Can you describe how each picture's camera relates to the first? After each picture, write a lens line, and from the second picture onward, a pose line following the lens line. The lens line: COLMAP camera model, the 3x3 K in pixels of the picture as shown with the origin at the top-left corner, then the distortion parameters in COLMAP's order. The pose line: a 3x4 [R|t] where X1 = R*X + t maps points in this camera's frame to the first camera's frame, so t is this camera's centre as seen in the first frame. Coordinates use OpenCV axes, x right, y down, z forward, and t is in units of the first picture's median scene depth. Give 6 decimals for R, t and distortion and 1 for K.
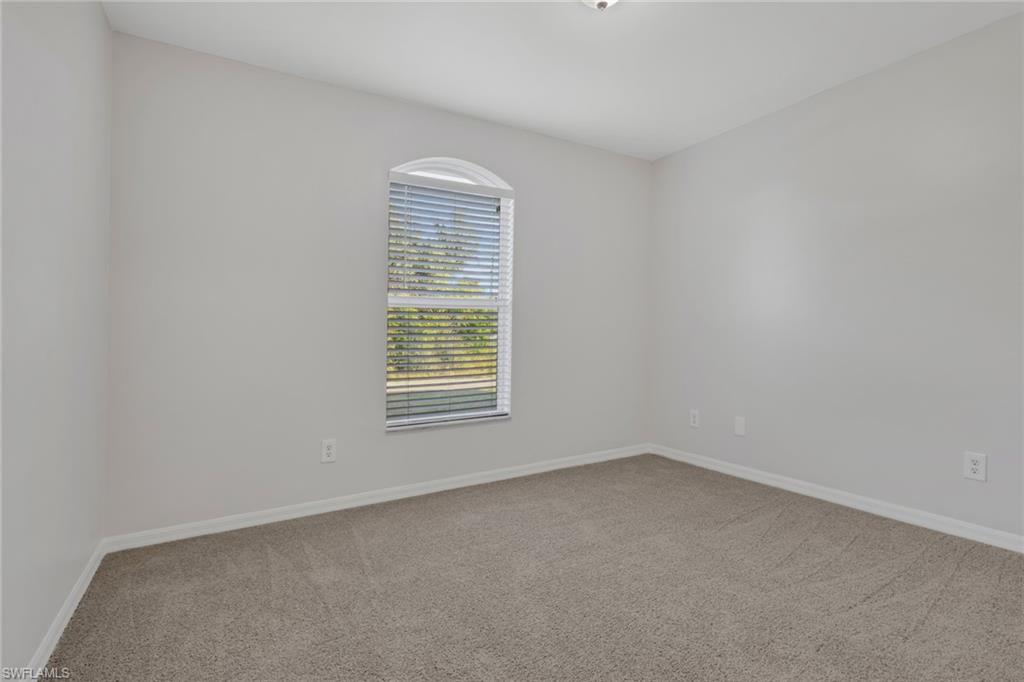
lens RADIAL K [[484.6, 0, 512.0], [0, 484.6, 337.2], [0, 0, 1]] dist [-0.000648, 0.000021]
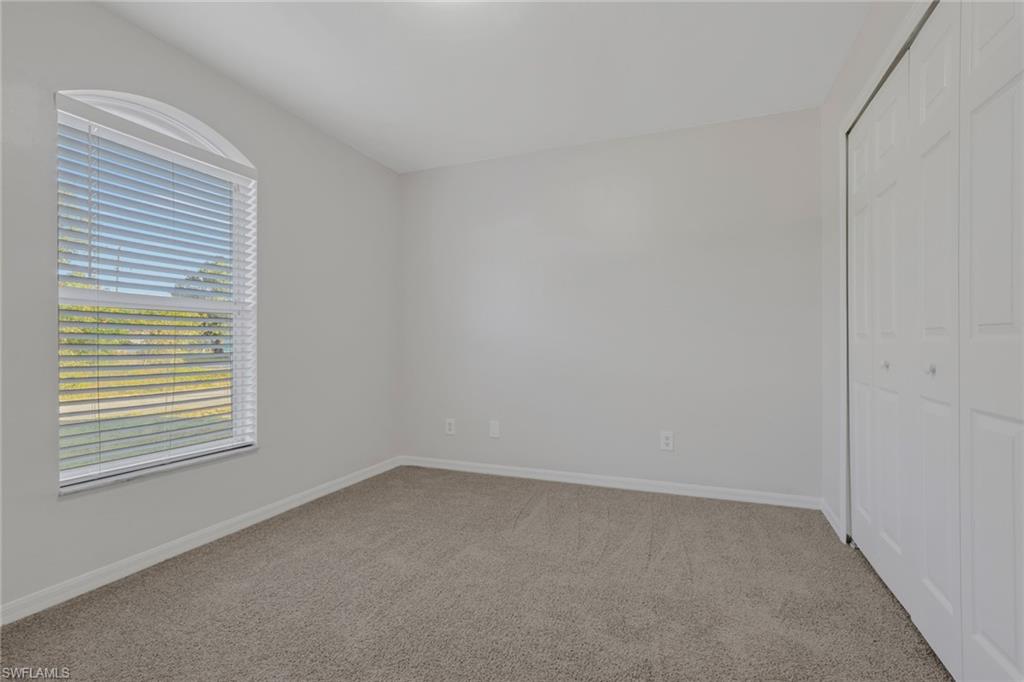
lens RADIAL K [[460.6, 0, 517.4], [0, 460.6, 357.0], [0, 0, 1]] dist [-0.000686, -0.000221]
pose [[0.794084, -0.009364, 0.607735, -0.139621], [-0.000943, 0.999861, 0.016638, -0.001375], [-0.607807, -0.013785, 0.793965, 0.134106]]
